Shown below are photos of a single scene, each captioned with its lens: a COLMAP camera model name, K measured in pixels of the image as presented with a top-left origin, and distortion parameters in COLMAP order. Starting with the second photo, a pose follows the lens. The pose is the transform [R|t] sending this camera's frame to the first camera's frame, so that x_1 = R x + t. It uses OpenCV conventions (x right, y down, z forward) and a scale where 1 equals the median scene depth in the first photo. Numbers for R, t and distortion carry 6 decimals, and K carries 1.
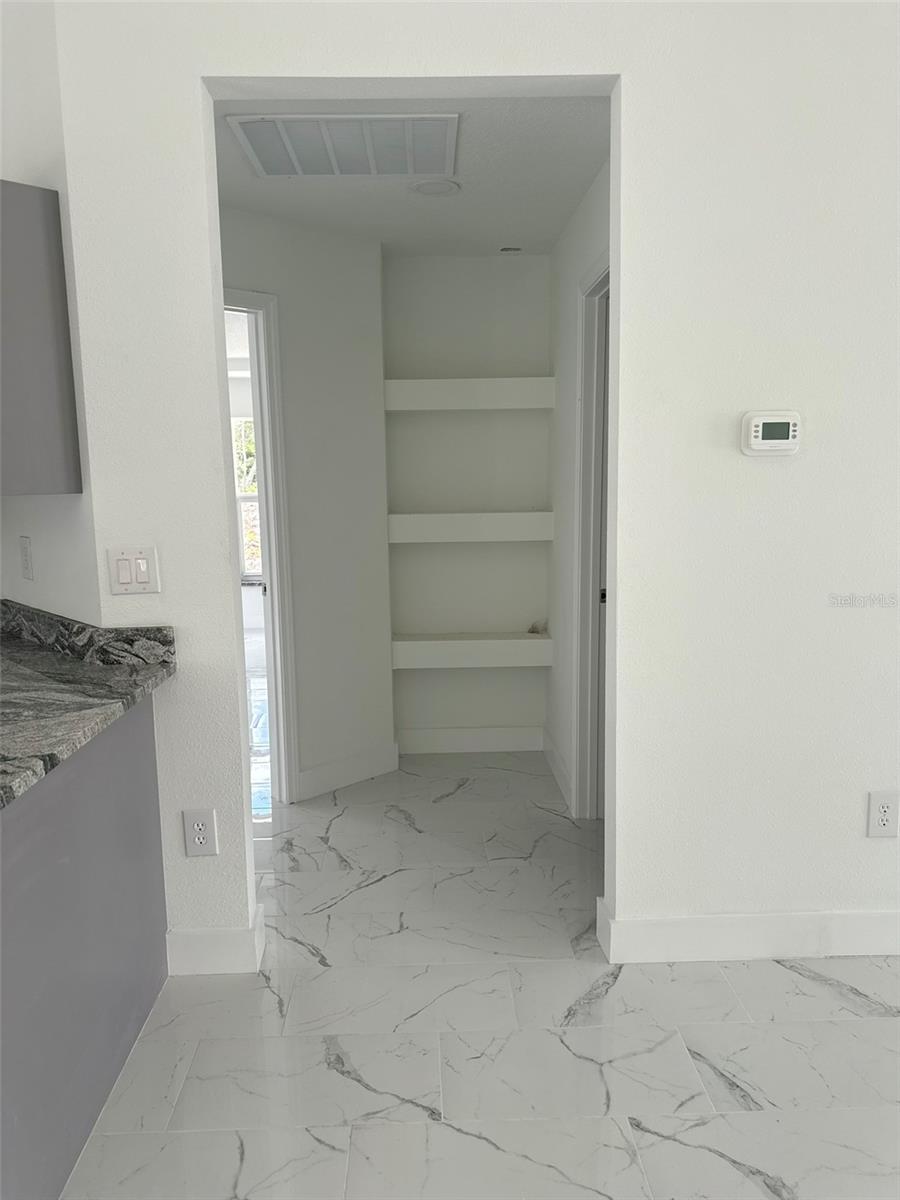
lens RADIAL K [[843.5, 0, 455.6], [0, 843.5, 602.1], [0, 0, 1]] dist [0.034937, -0.044846]
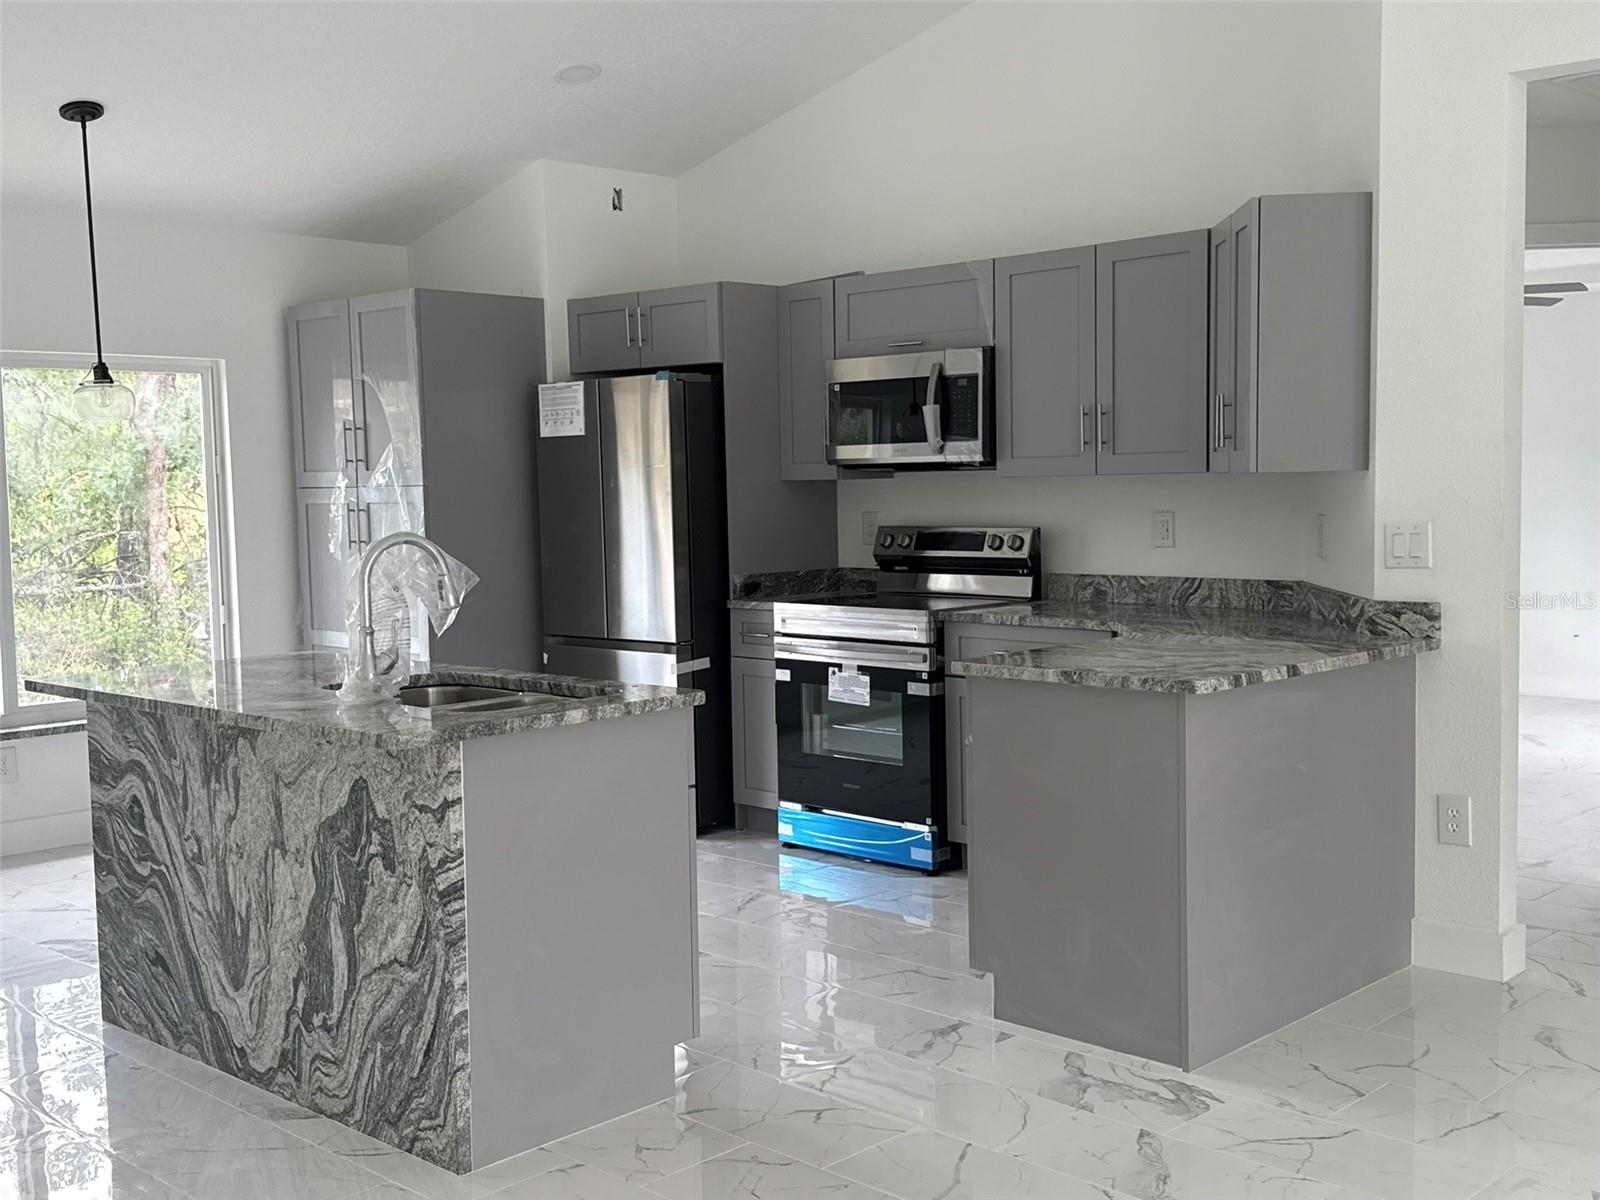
lens RADIAL K [[1722.5, 0, 810.1], [0, 1722.5, 593.5], [0, 0, 1]] dist [0.048075, 0.000000]
pose [[0.687976, 0.050189, -0.723996, 0.623868], [-0.094175, 0.995345, -0.020490, 0.129450], [0.719597, 0.082280, 0.689500, -0.923877]]
